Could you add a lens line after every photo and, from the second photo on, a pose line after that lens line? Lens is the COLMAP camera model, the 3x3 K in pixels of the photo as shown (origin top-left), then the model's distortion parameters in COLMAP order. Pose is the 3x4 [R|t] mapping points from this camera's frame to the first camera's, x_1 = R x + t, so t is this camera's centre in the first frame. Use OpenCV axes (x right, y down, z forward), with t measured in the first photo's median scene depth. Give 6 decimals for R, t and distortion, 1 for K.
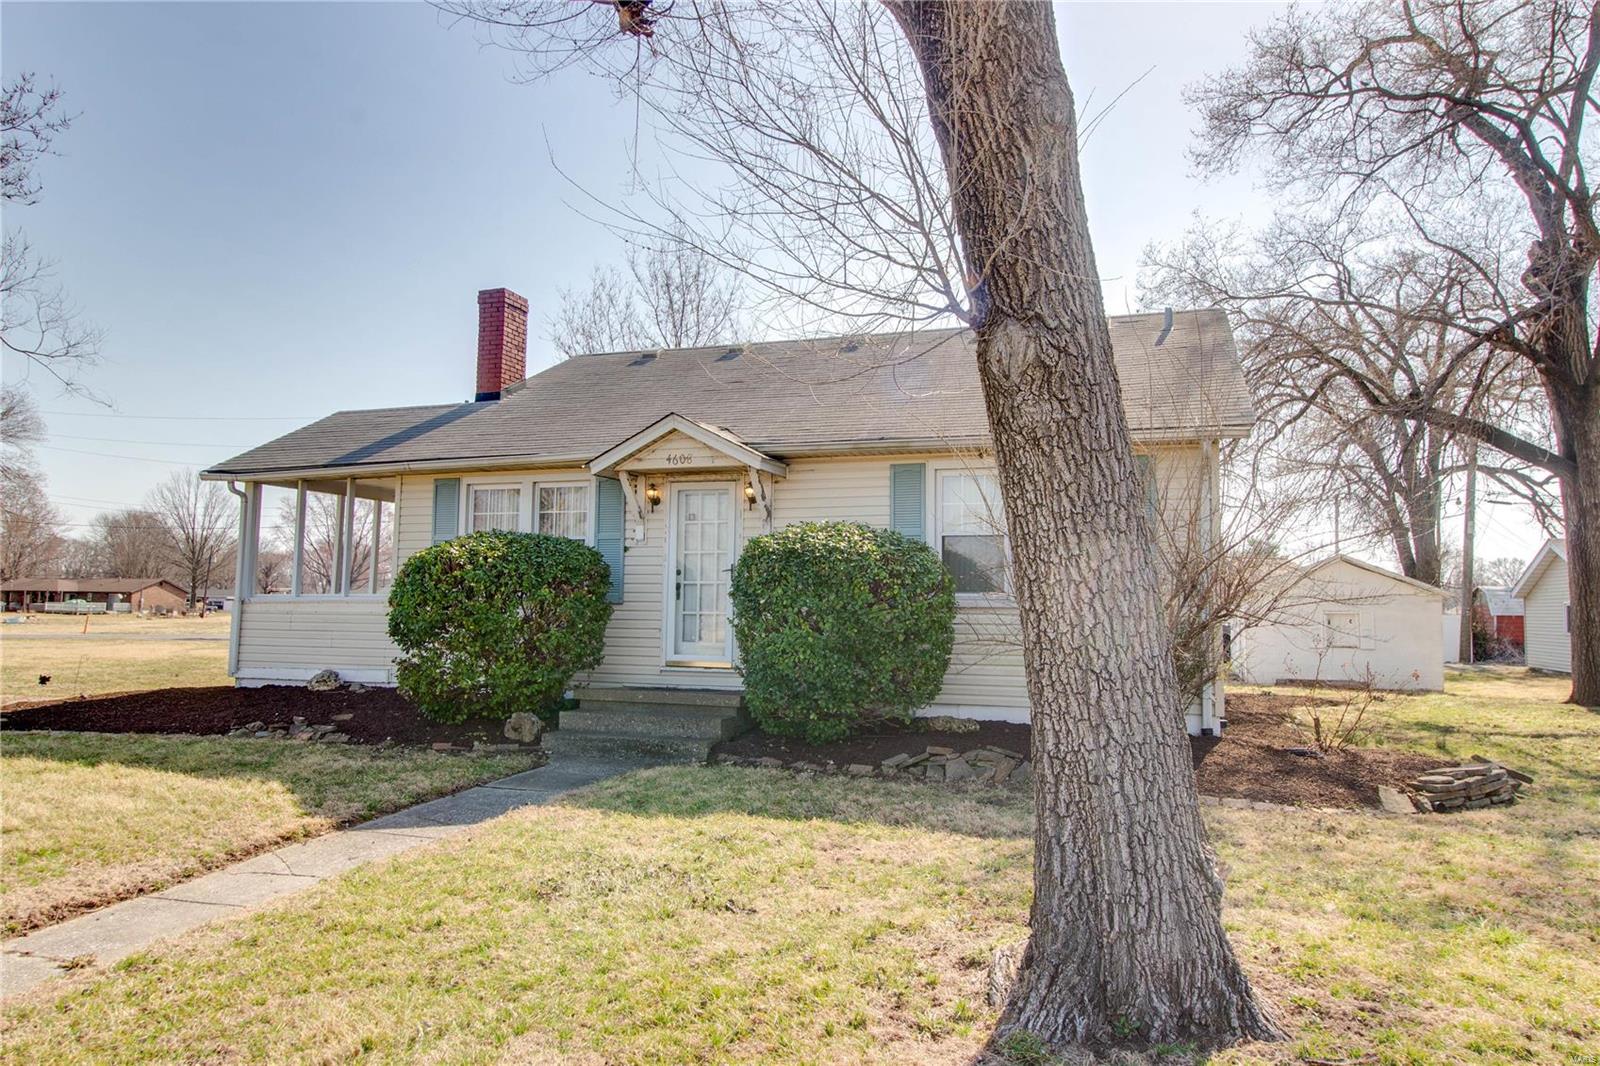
lens RADIAL K [[975.5, 0, 799.6], [0, 975.5, 521.9], [0, 0, 1]] dist [-0.008726, 0.001985]
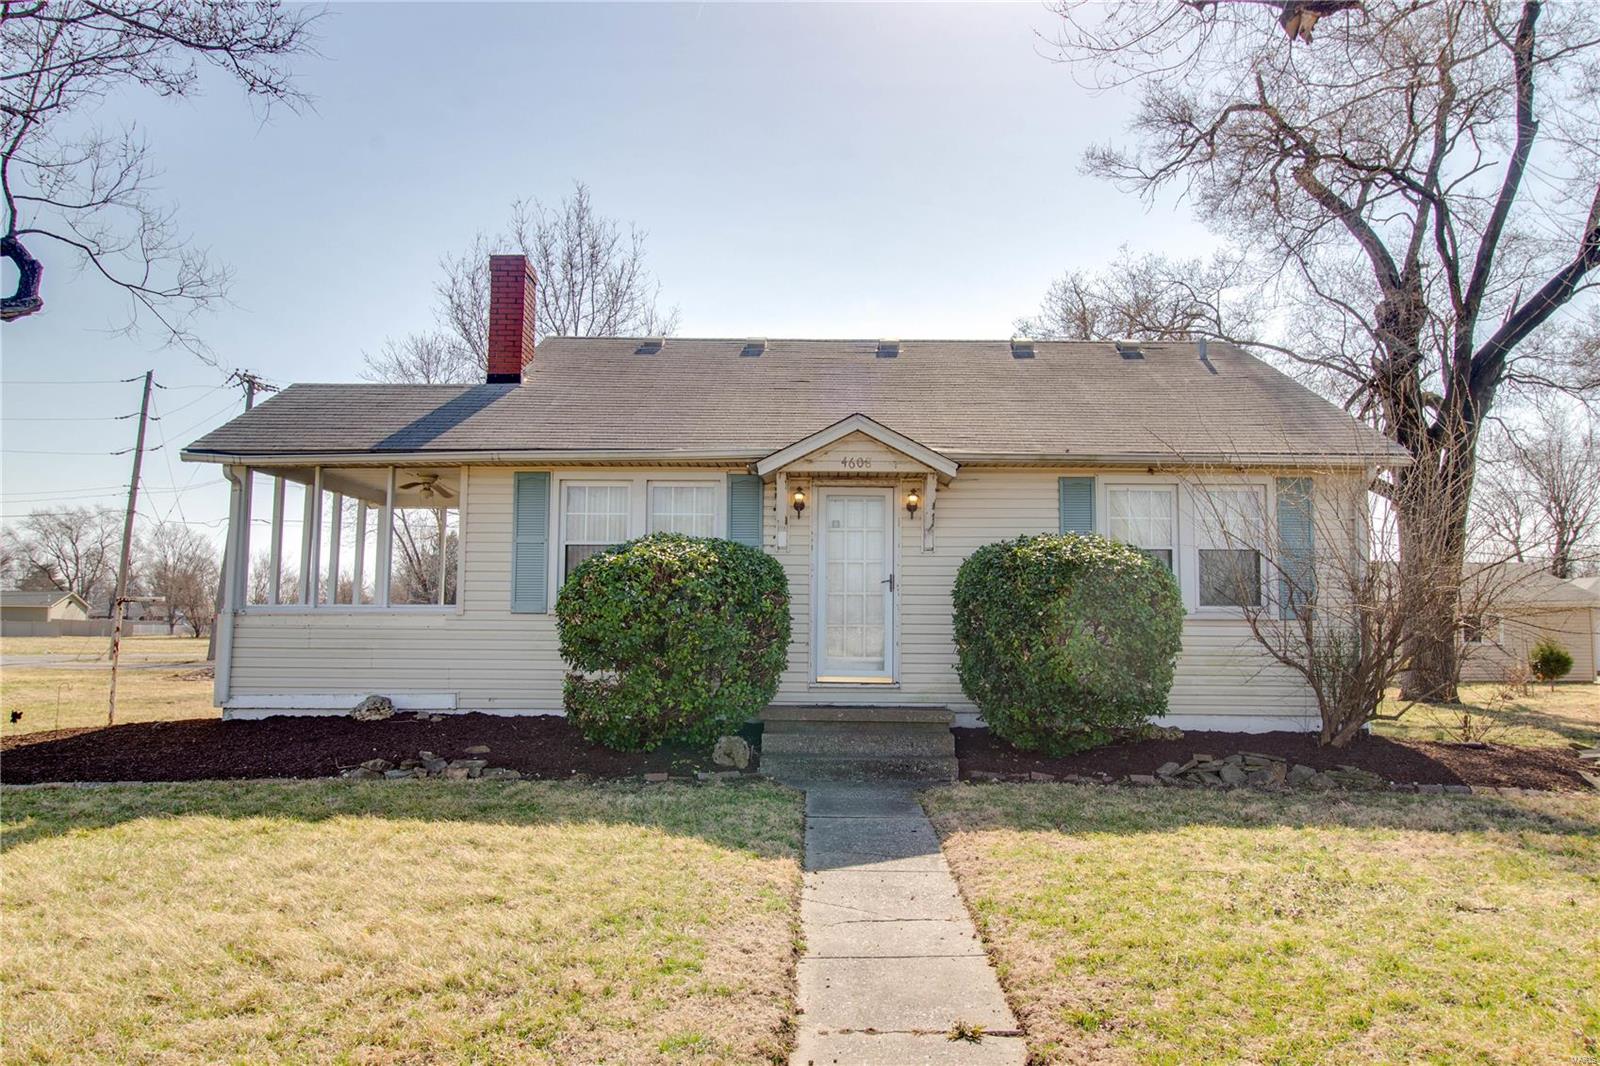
lens RADIAL K [[1012.9, 0, 799.8], [0, 1012.9, 546.0], [0, 0, 1]] dist [-0.001597, -0.002448]
pose [[0.958455, 0.020070, 0.284537, -0.392596], [-0.023664, 0.999678, 0.009199, 0.007402], [-0.284260, -0.015550, 0.958621, 0.067463]]
